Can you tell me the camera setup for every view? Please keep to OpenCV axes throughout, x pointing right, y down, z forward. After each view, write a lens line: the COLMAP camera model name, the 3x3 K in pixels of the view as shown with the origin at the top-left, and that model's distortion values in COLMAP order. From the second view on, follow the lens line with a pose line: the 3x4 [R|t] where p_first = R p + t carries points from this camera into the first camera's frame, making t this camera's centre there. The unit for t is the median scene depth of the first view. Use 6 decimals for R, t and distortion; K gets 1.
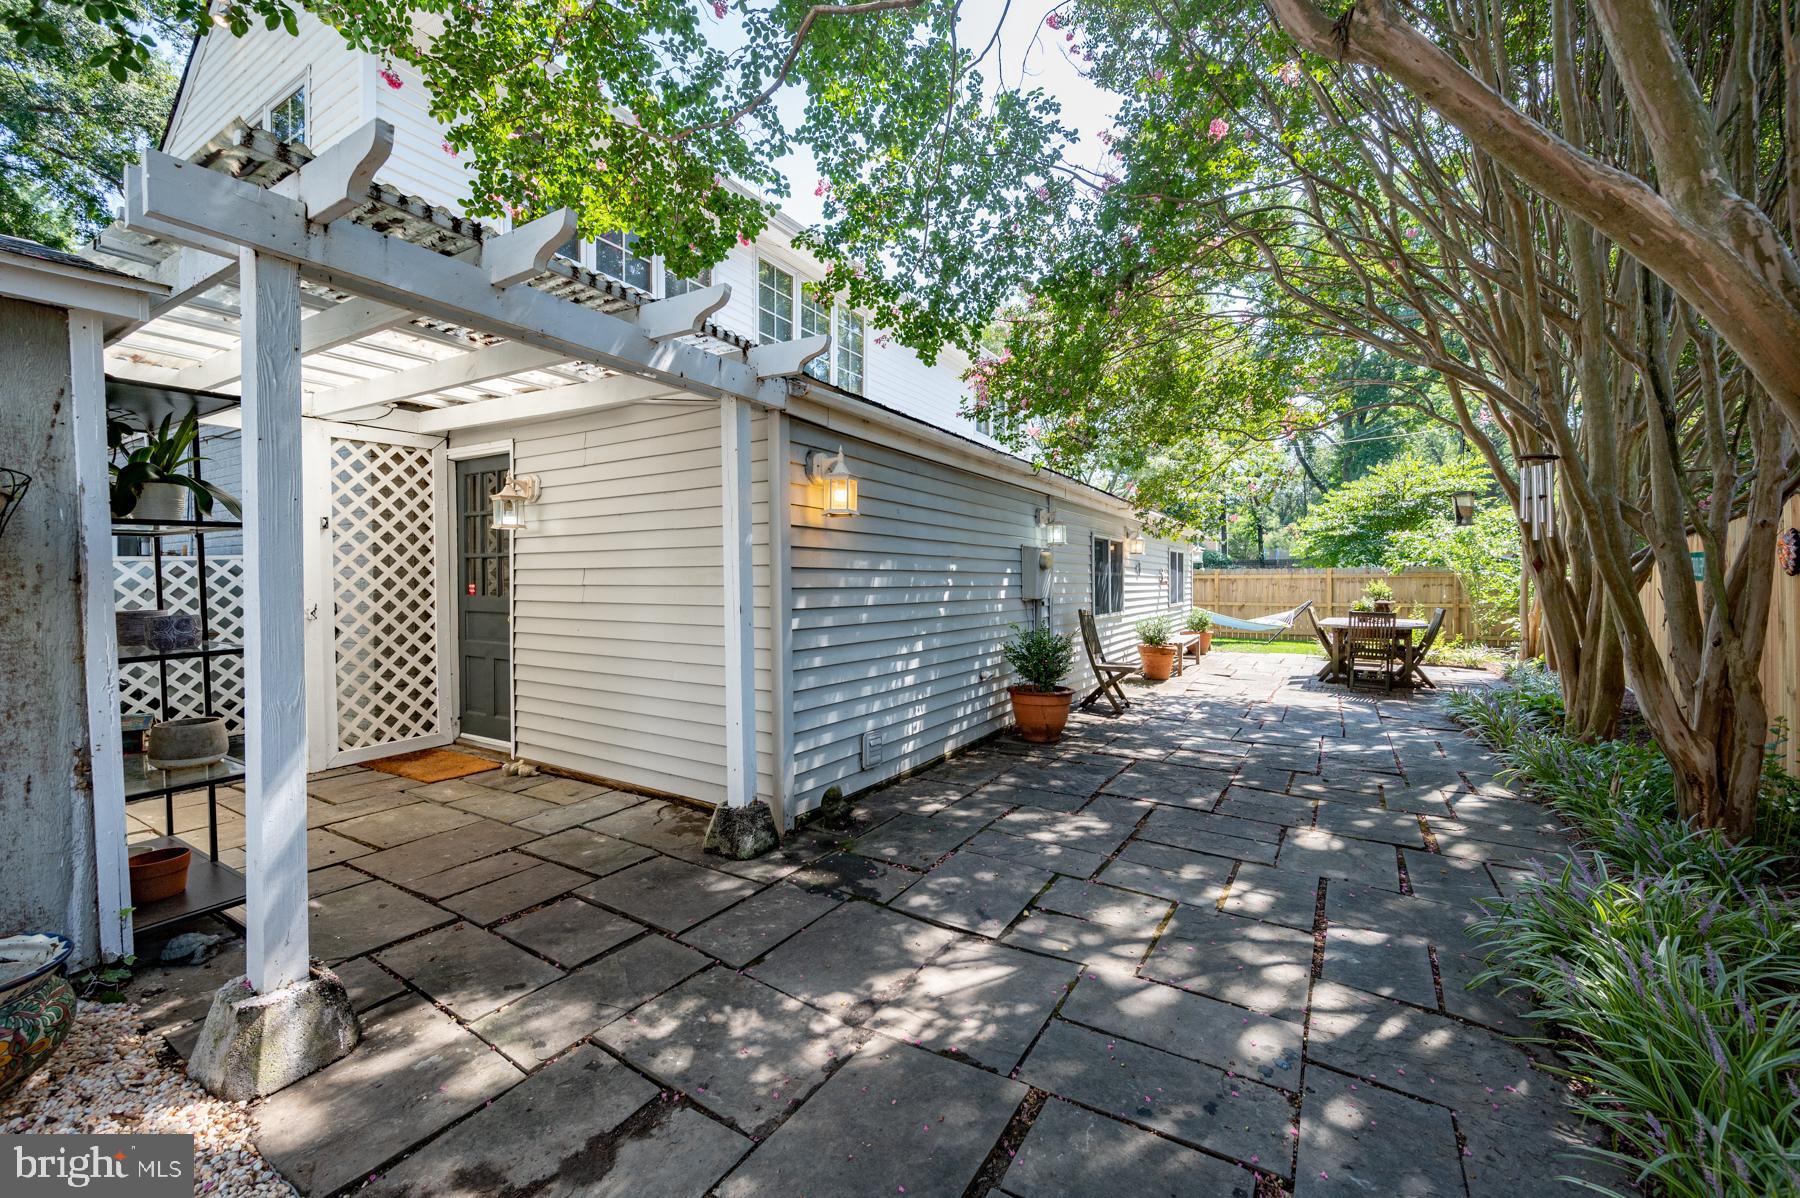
lens RADIAL K [[726.4, 0, 900.0], [0, 726.4, 599.0], [0, 0, 1]] dist [-0.000141, -0.000191]
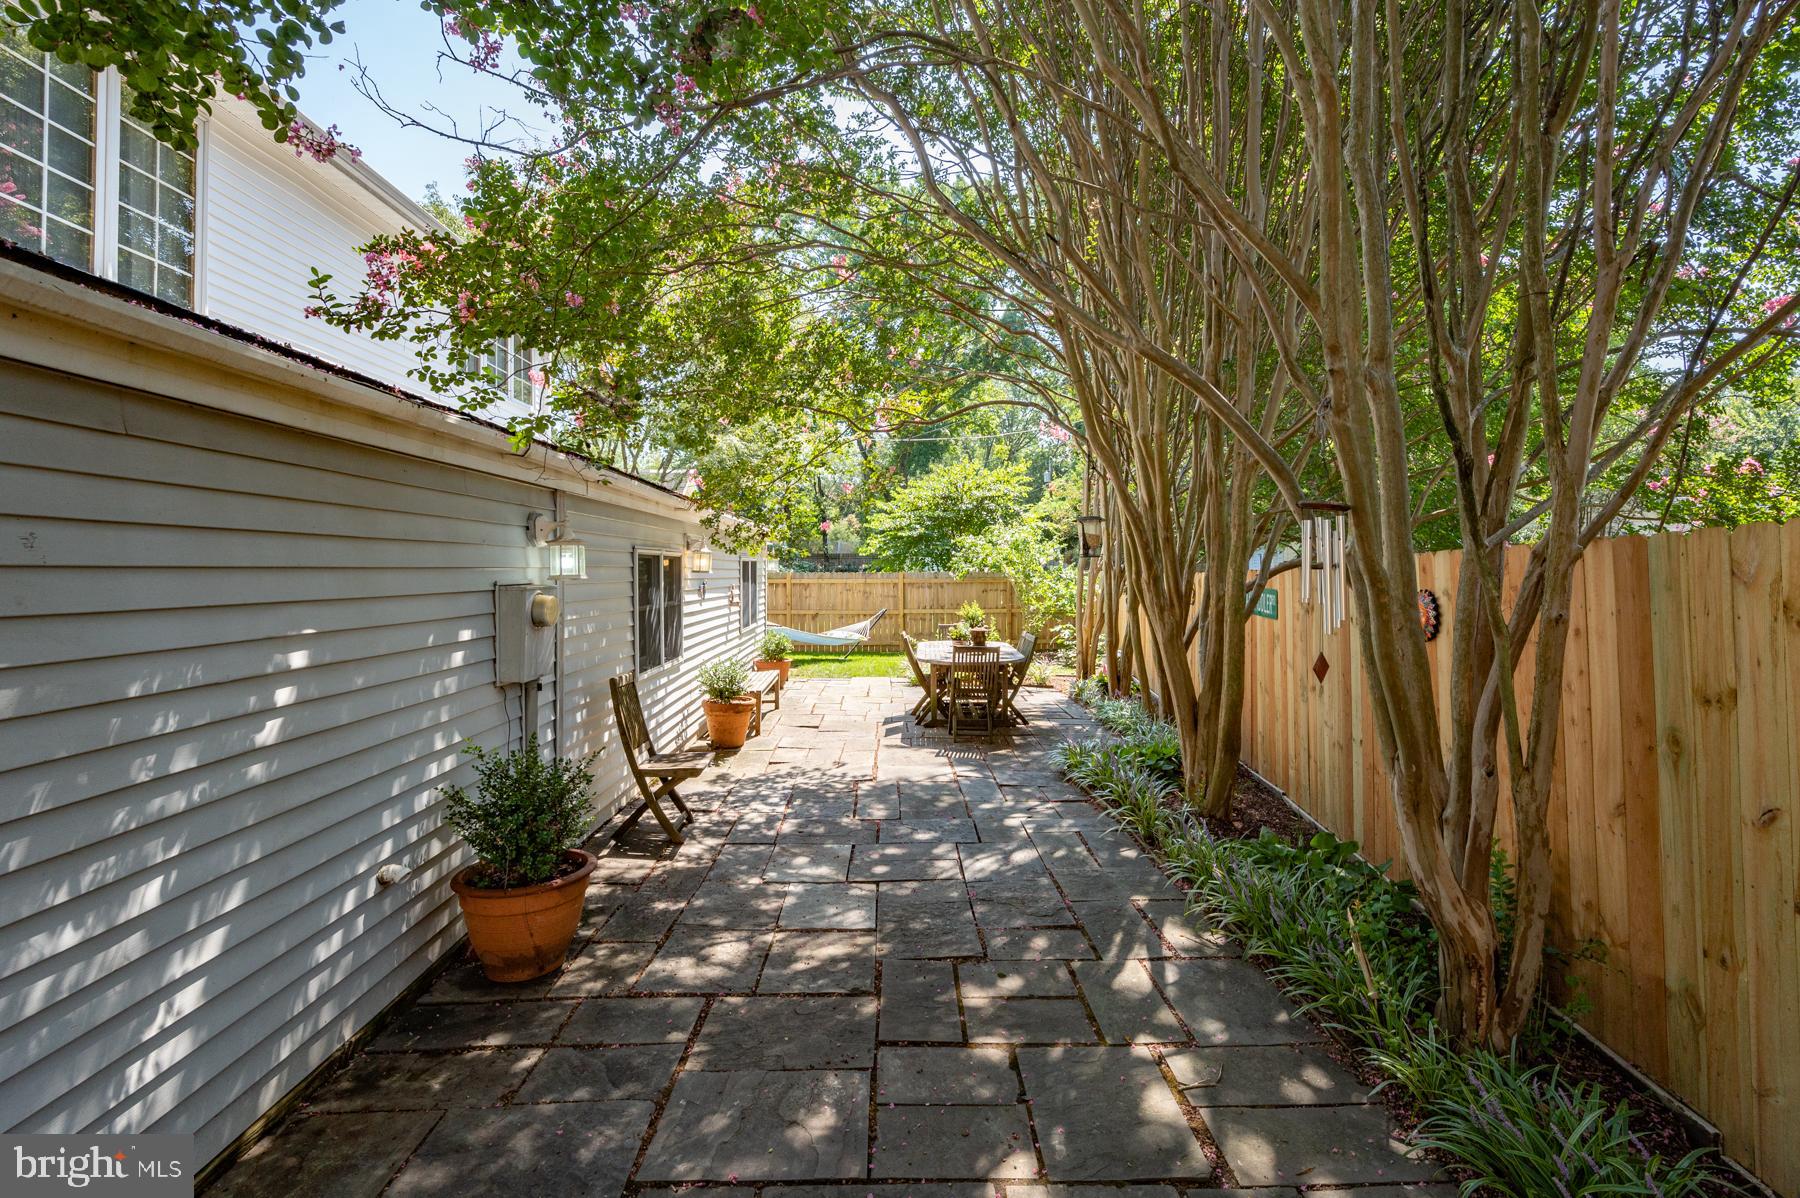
lens RADIAL K [[827.0, 0, 923.9], [0, 827.0, 559.9], [0, 0, 1]] dist [-0.000286, -0.000118]
pose [[0.833307, 0.012069, 0.552679, 0.061954], [0.008316, 0.999375, -0.034362, -0.044498], [-0.552748, 0.033231, 0.832685, 0.209808]]
